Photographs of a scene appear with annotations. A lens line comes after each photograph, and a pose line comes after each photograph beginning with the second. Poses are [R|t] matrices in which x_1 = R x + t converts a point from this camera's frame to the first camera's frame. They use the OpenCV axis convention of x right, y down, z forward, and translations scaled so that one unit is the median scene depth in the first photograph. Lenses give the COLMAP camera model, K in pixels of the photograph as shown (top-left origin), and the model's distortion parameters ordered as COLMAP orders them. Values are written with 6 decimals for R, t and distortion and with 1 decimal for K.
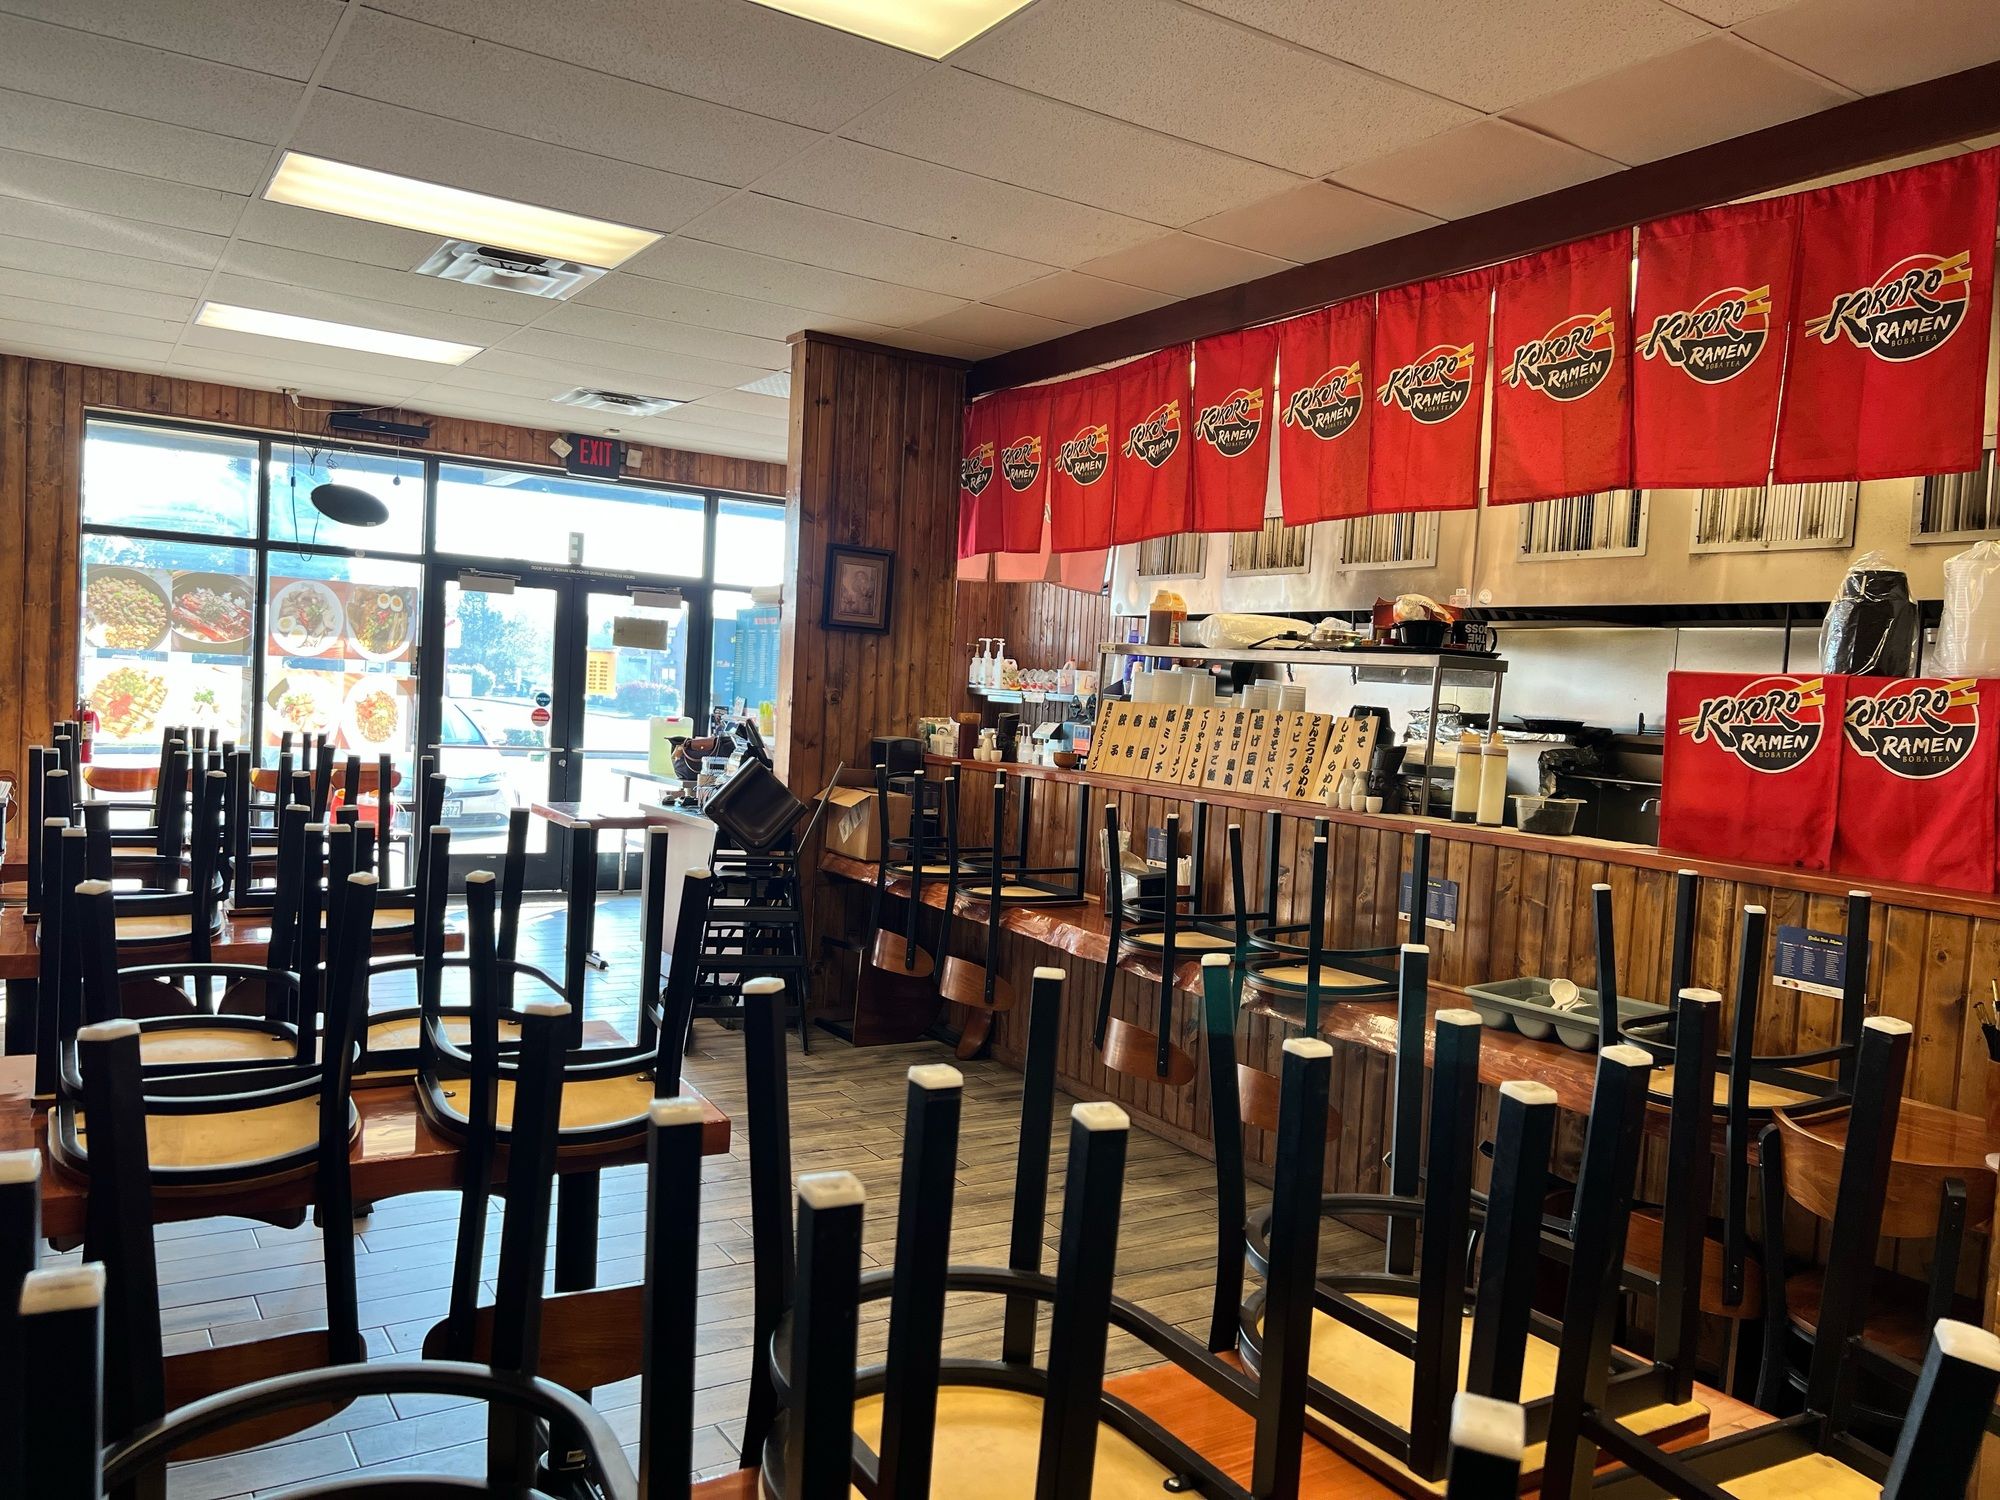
lens RADIAL K [[1500.5, 0, 1000.2], [0, 1500.5, 751.5], [0, 0, 1]] dist [0.003680, -0.016232]
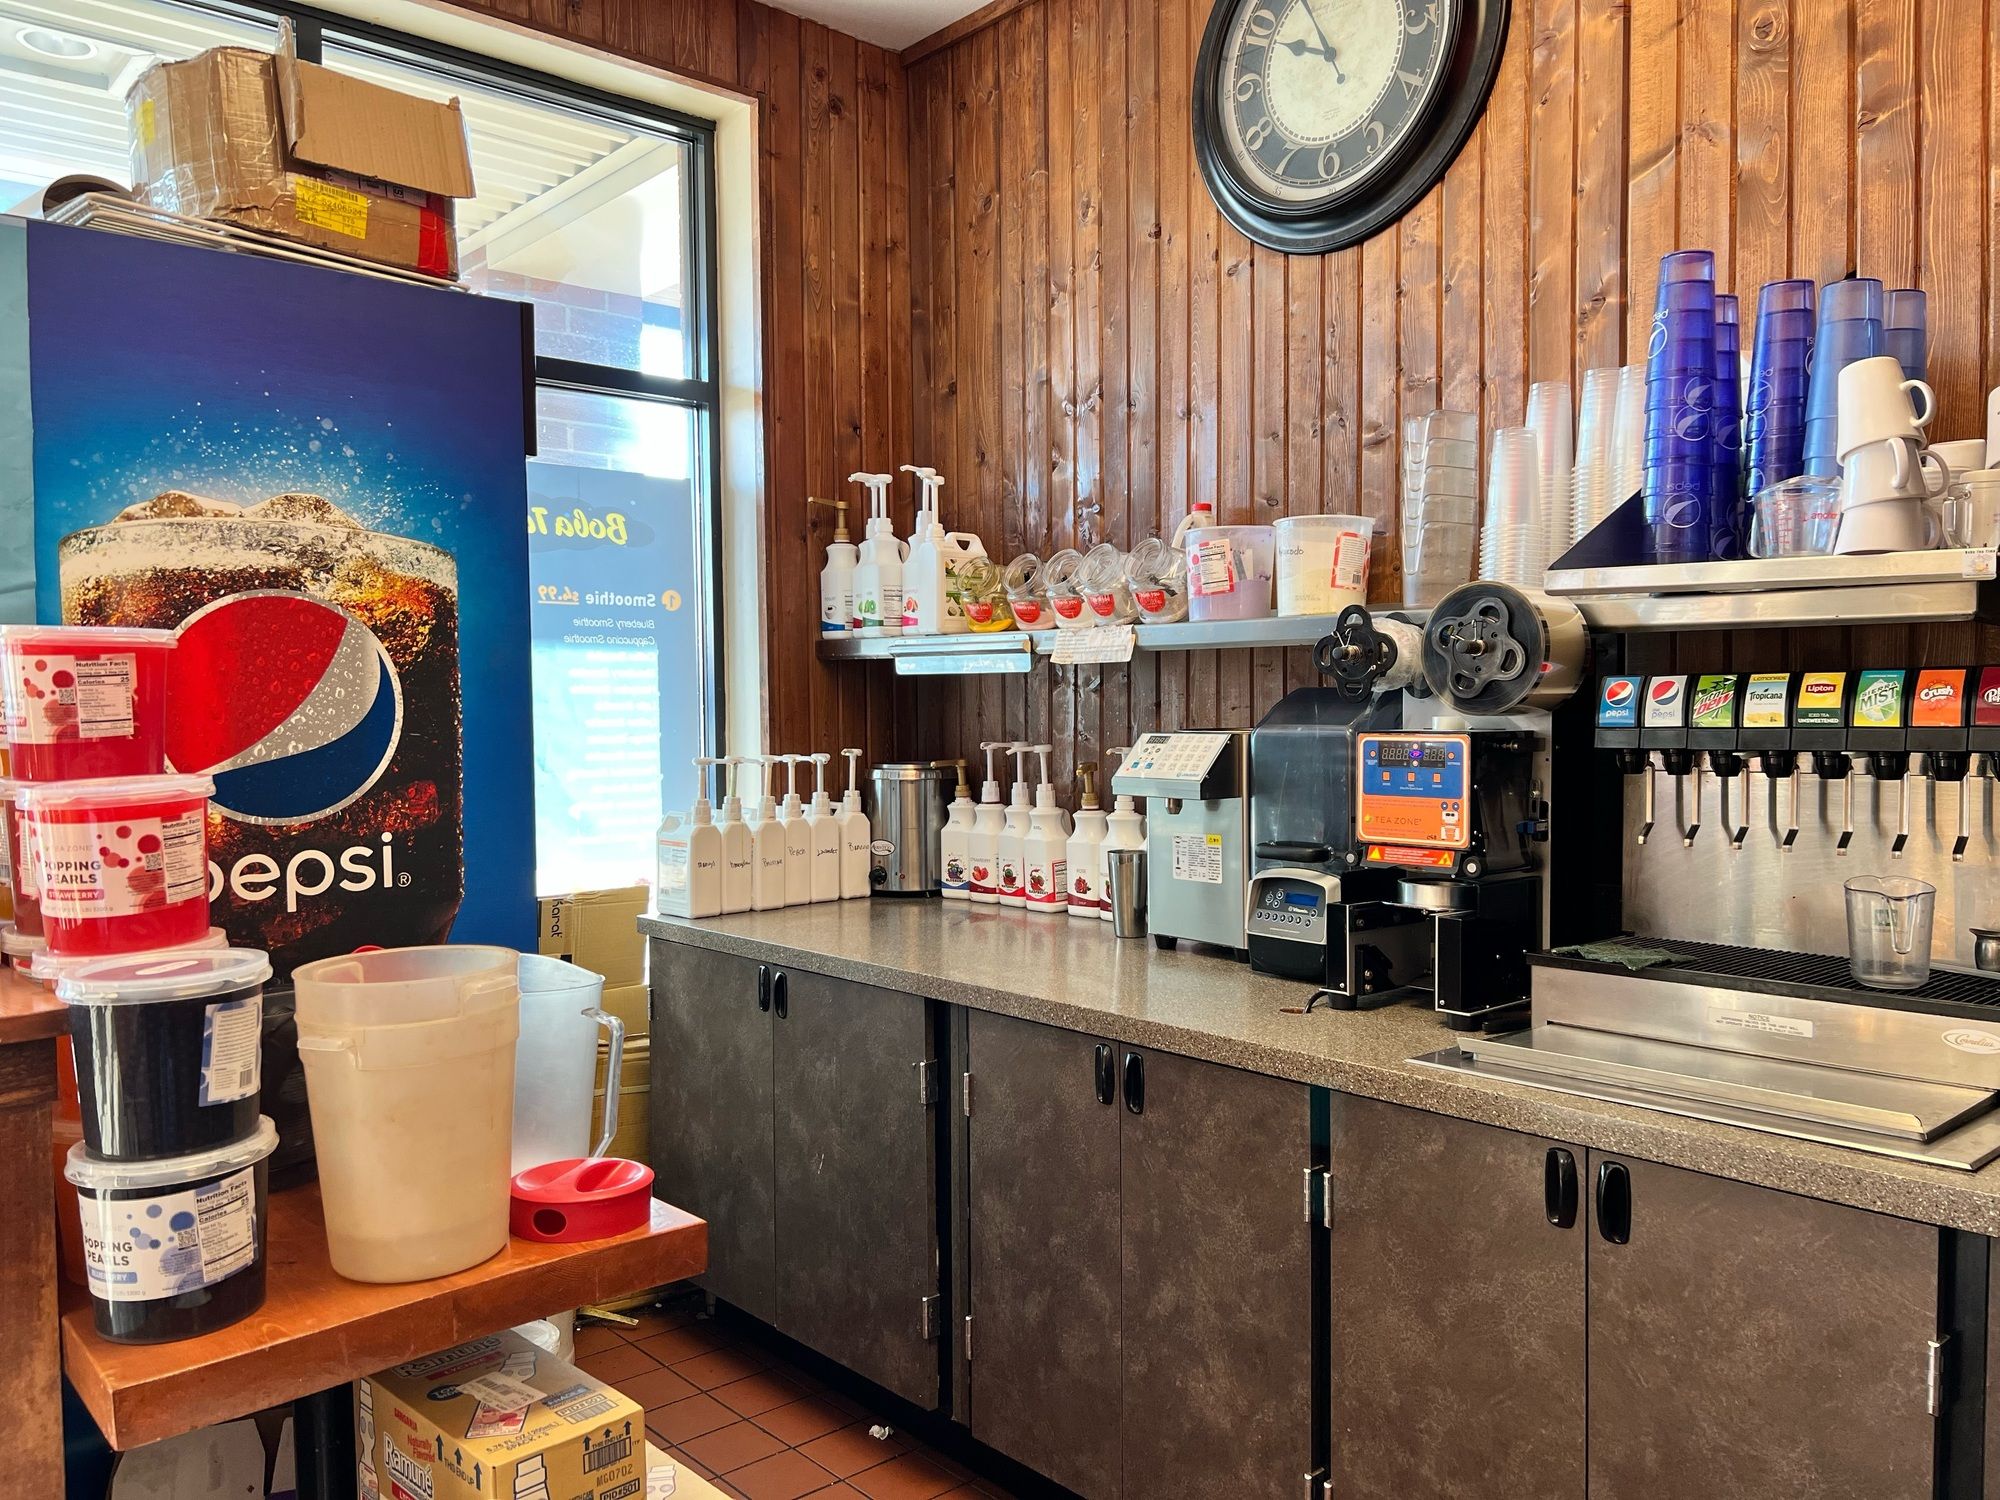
lens RADIAL K [[1500.5, 0, 1001.2], [0, 1500.5, 753.6], [0, 0, 1]] dist [0.003680, -0.016232]
pose [[0.983438, -0.075506, 0.164767, -0.038610], [0.076543, 0.997066, 0.000056, -0.016375], [-0.164288, 0.012557, 0.986332, 0.696519]]
